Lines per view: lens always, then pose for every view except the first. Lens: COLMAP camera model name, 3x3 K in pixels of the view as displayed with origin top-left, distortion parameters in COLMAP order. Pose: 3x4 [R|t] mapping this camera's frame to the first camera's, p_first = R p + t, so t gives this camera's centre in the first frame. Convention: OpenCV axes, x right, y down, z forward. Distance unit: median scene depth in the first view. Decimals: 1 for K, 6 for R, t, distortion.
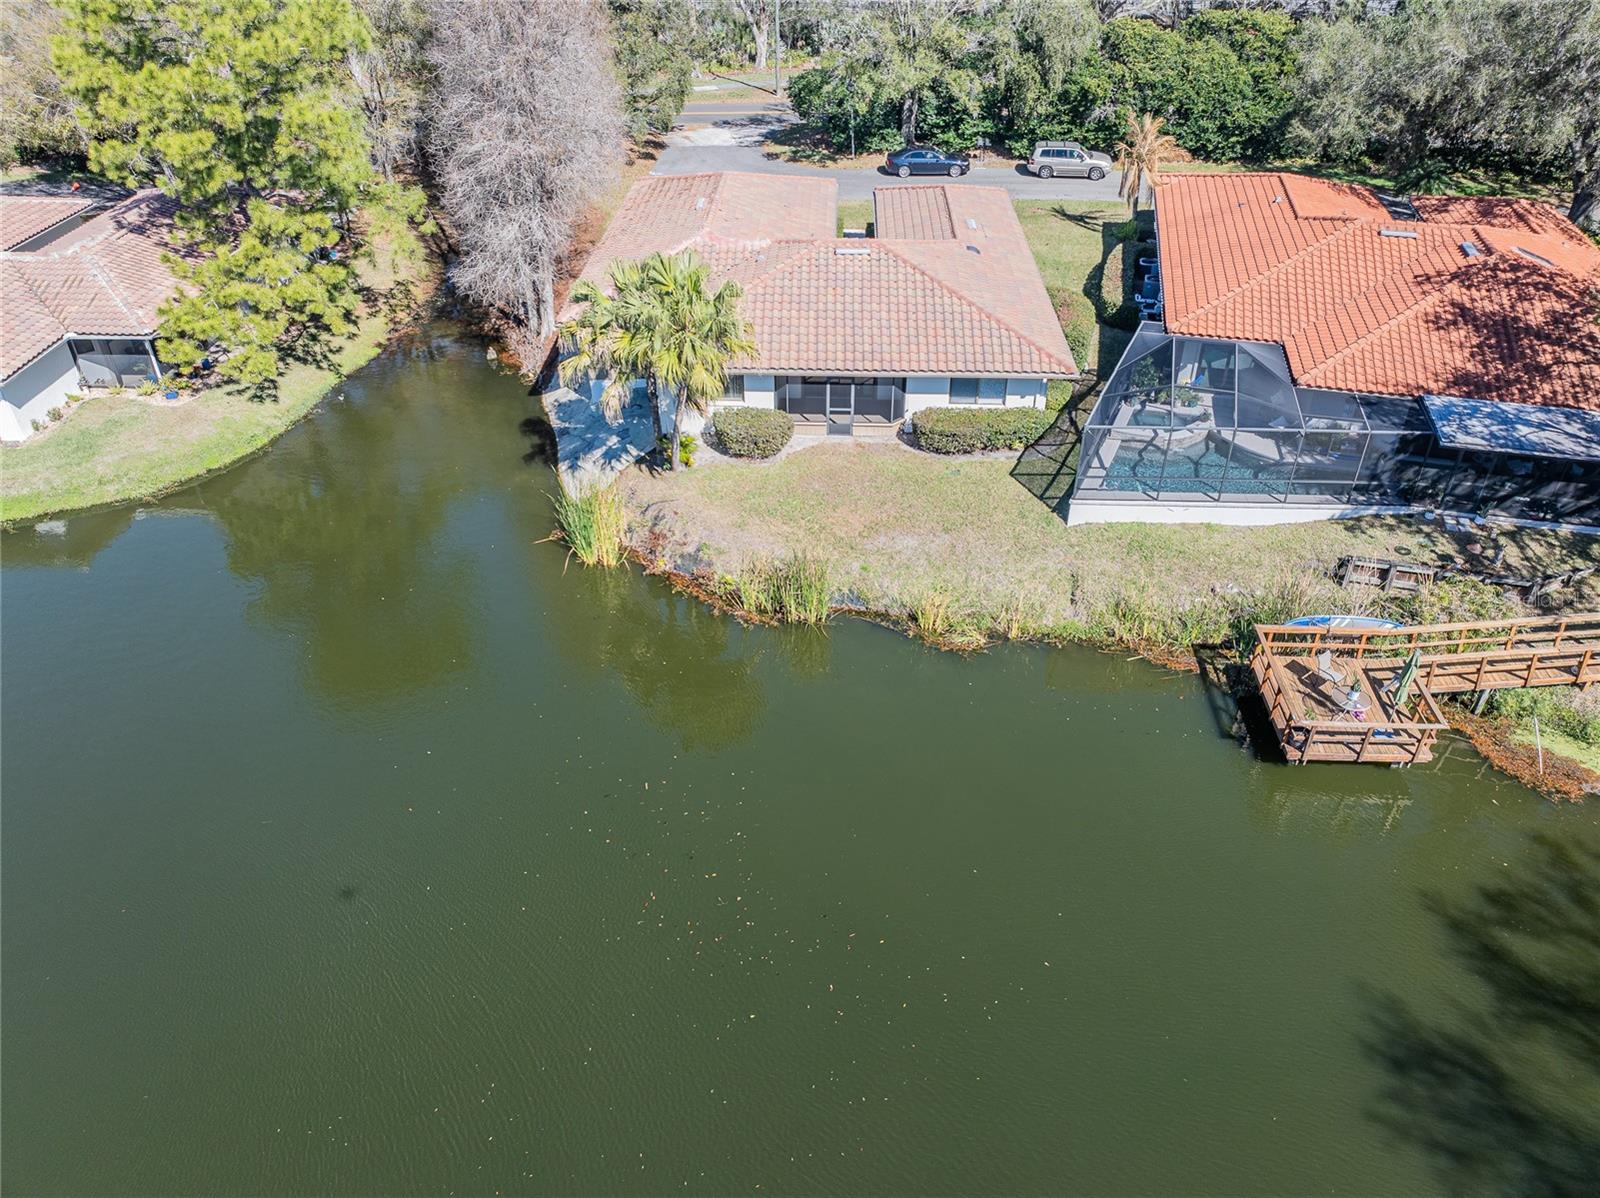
lens RADIAL K [[1099.6, 0, 800.0], [0, 1099.6, 599.0], [0, 0, 1]] dist [-0.006083, -0.002032]
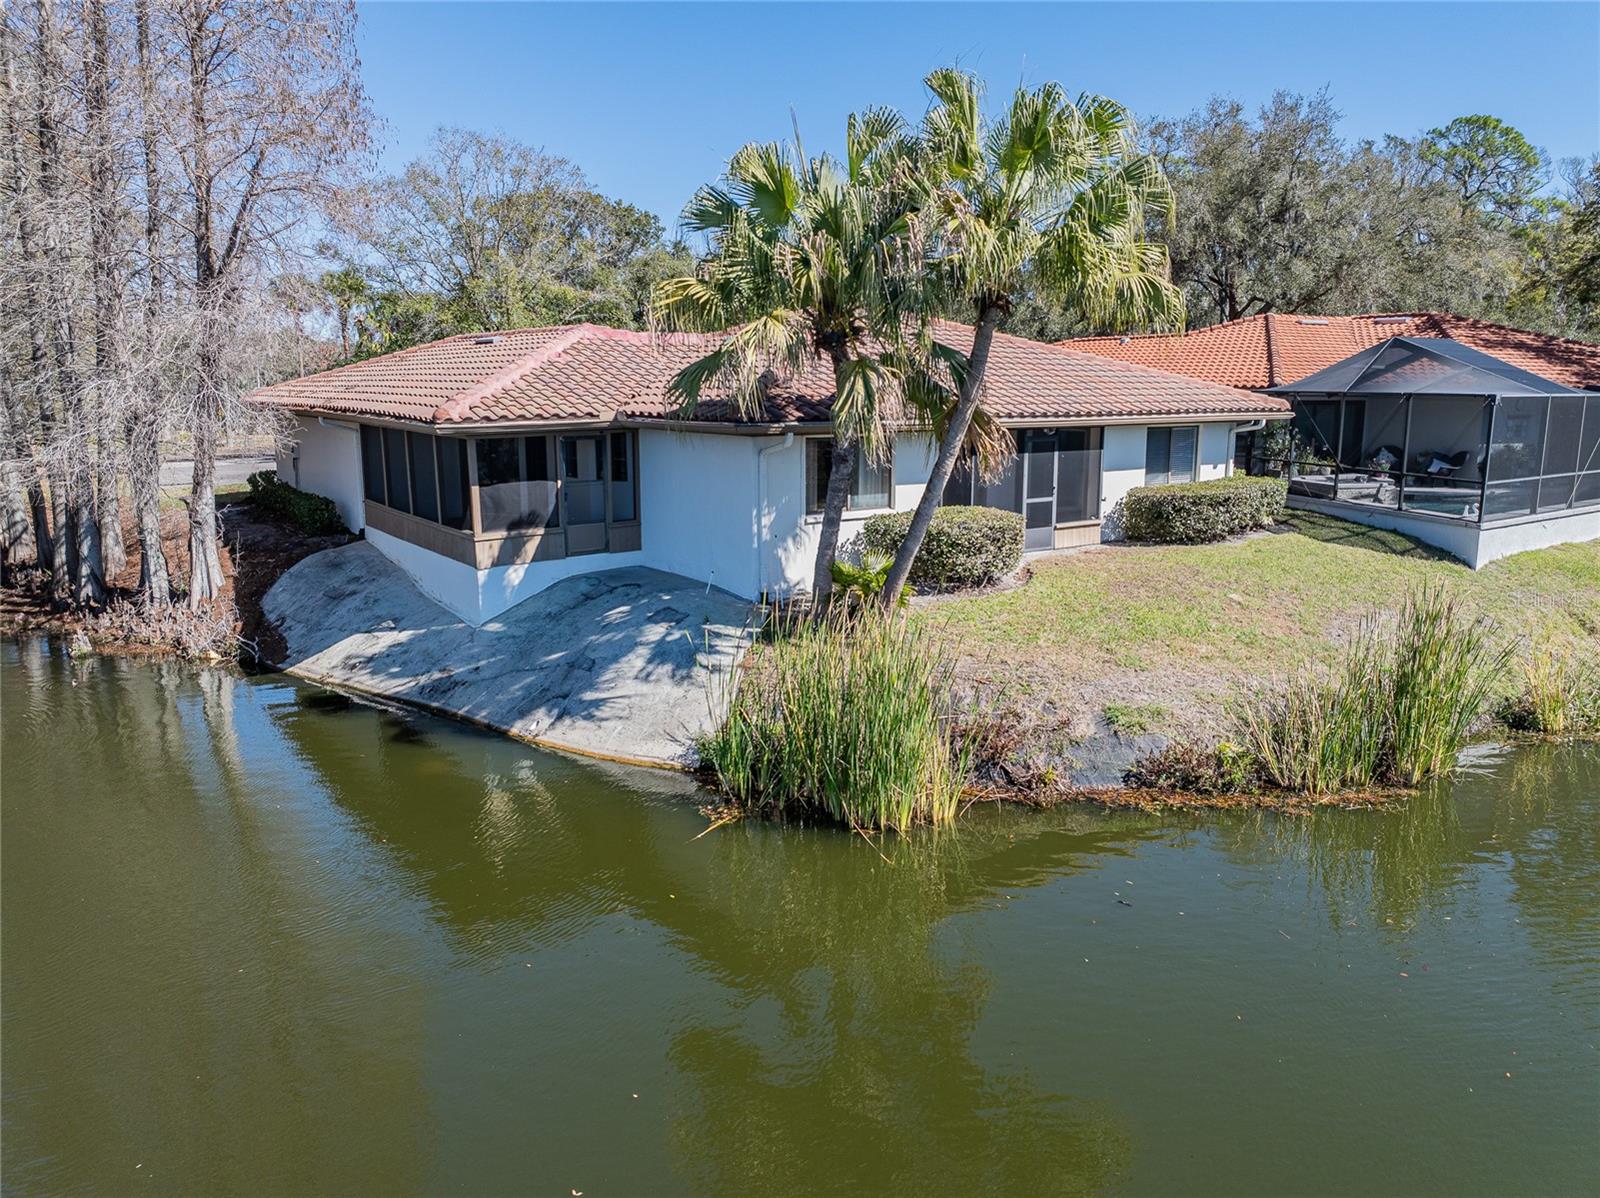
lens RADIAL K [[1099.6, 0, 800.0], [0, 1099.6, 599.0], [0, 0, 1]] dist [-0.006083, -0.002032]
pose [[0.794137, -0.118770, 0.596020, -0.399244], [0.355916, 0.885832, -0.297700, -0.004633], [-0.492616, 0.448548, 0.745744, 0.664429]]
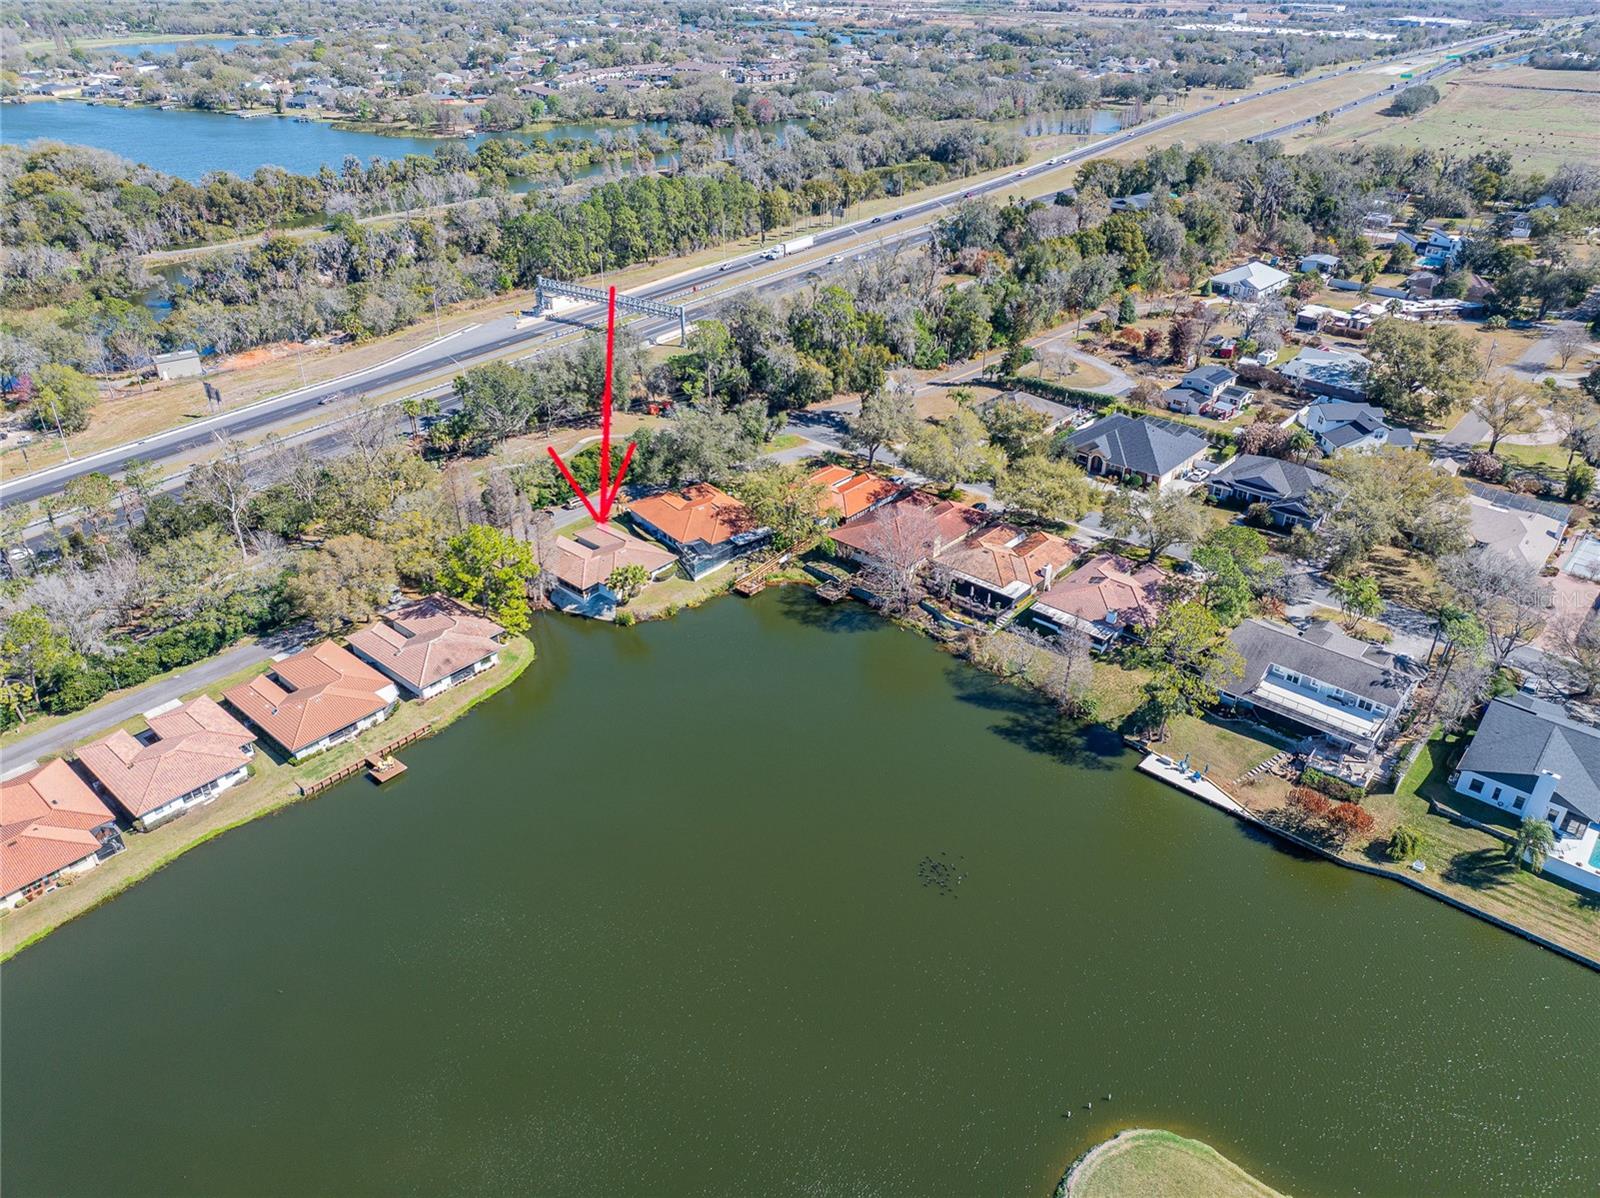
lens RADIAL K [[1099.6, 0, 800.0], [0, 1099.6, 599.0], [0, 0, 1]] dist [-0.006083, -0.002032]
pose [[0.636094, -0.397024, 0.661632, -2.834720], [0.455421, 0.885360, 0.093434, -0.243482], [-0.622877, 0.241889, 0.743985, -3.116214]]
